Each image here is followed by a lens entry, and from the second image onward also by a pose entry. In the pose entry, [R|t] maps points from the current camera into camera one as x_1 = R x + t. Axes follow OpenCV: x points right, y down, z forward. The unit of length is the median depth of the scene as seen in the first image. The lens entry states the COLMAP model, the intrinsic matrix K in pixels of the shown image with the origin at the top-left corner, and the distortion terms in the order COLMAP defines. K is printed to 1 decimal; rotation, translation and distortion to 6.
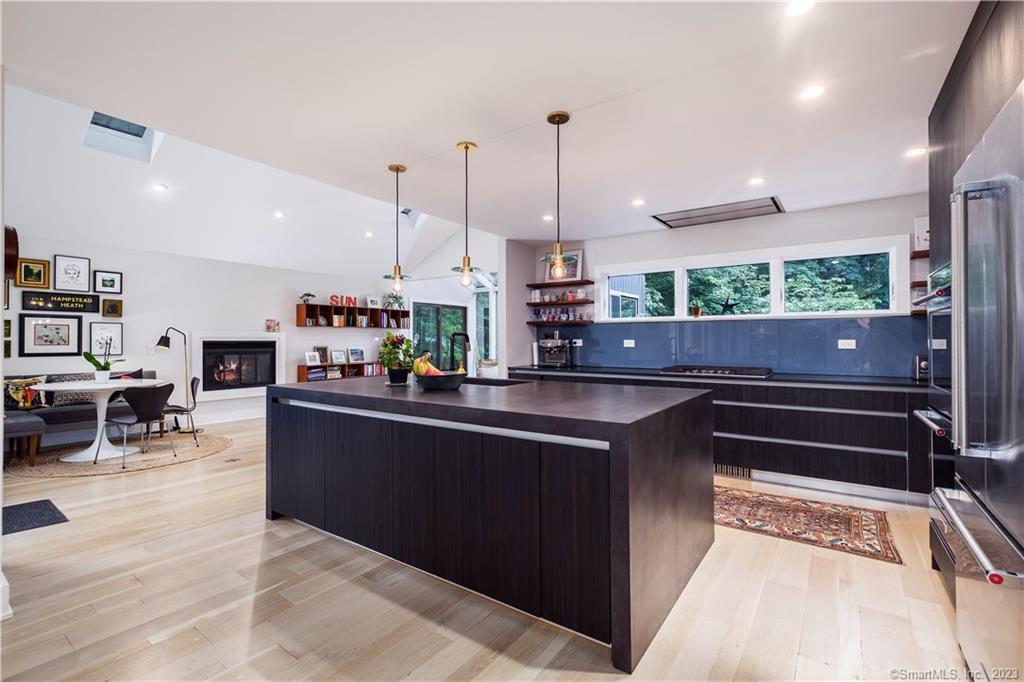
lens RADIAL K [[468.2, 0, 512.0], [0, 468.2, 341.0], [0, 0, 1]] dist [-0.002434, -0.000170]
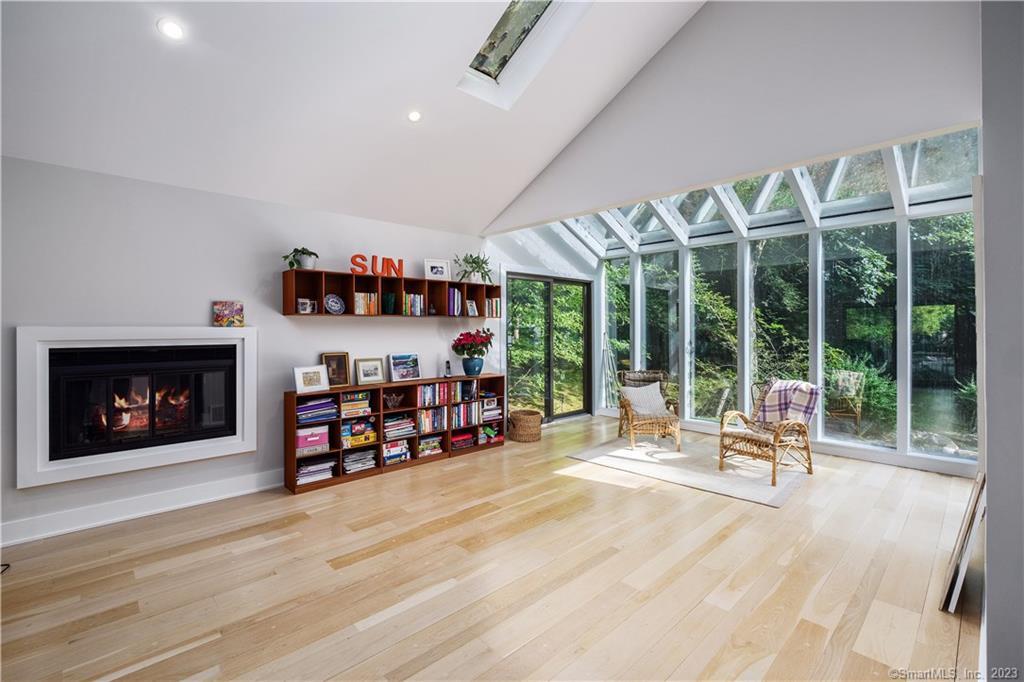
lens RADIAL K [[468.2, 0, 512.0], [0, 468.2, 341.0], [0, 0, 1]] dist [-0.002434, -0.000170]
pose [[0.981752, 0.005867, -0.190077, -0.109819], [-0.000823, 0.999646, 0.026607, -0.015148], [0.190165, -0.025965, 0.981409, 0.502840]]
